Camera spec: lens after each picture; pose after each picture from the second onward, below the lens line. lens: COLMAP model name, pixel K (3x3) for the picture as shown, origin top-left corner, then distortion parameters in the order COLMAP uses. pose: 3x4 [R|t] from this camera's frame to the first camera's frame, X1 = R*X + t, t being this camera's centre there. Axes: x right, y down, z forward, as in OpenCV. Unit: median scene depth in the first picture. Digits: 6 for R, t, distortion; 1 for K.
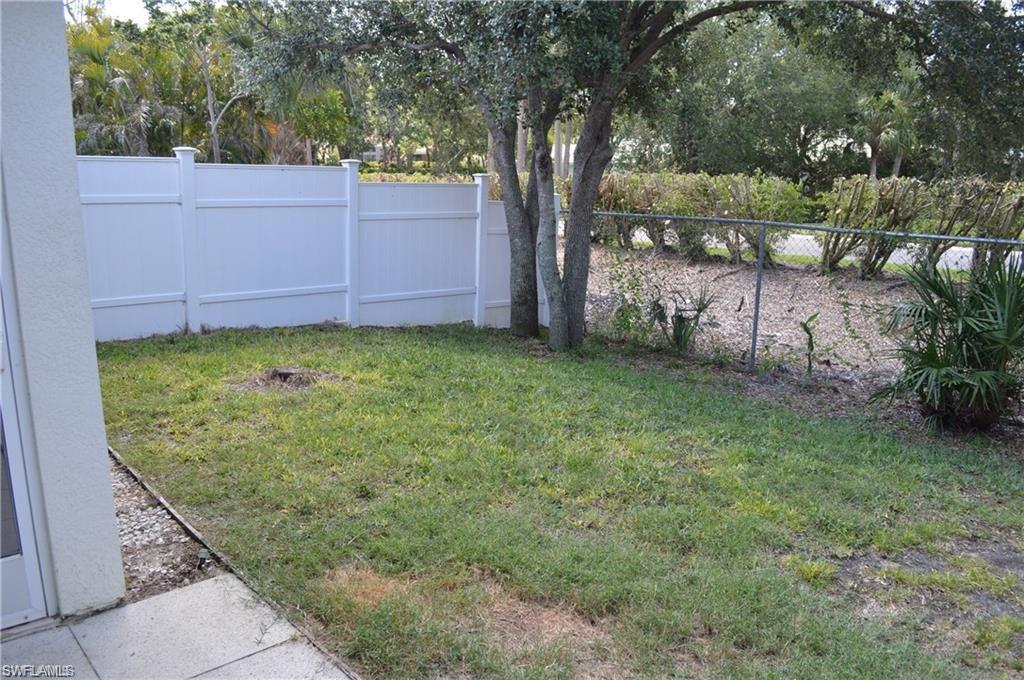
lens RADIAL K [[817.5, 0, 512.0], [0, 817.5, 340.0], [0, 0, 1]] dist [-0.002489, -0.002391]
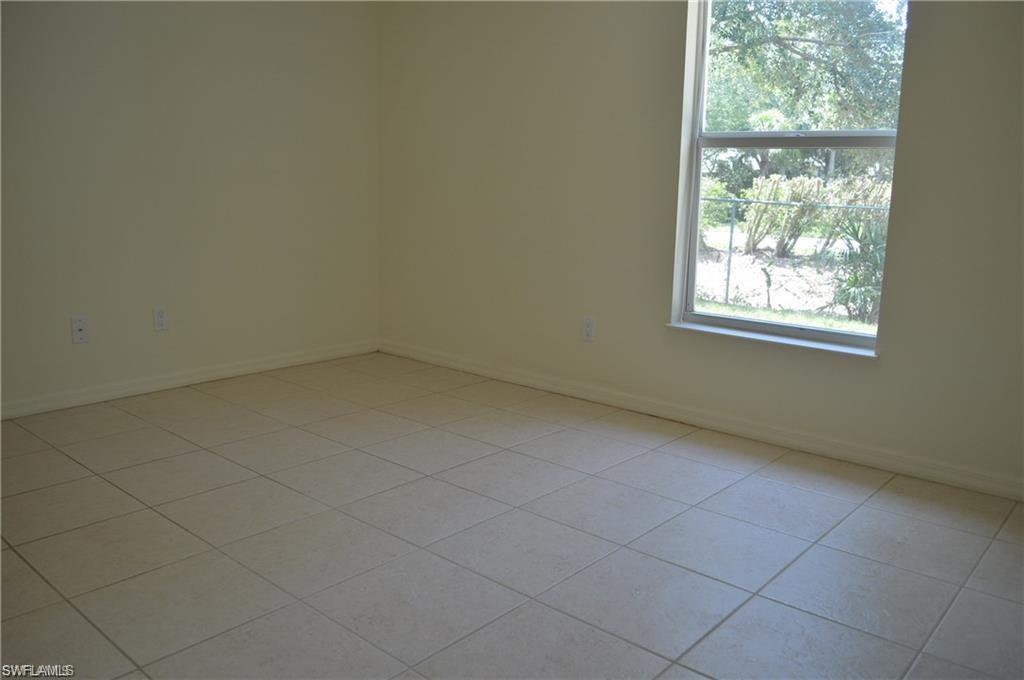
lens RADIAL K [[793.4, 0, 512.0], [0, 793.4, 340.0], [0, 0, 1]] dist [0.001522, 0.000742]
pose [[0.992505, -0.015139, 0.121261, -0.135885], [0.015908, 0.999859, -0.005374, 0.055431], [-0.121163, 0.007263, 0.992606, -0.180326]]
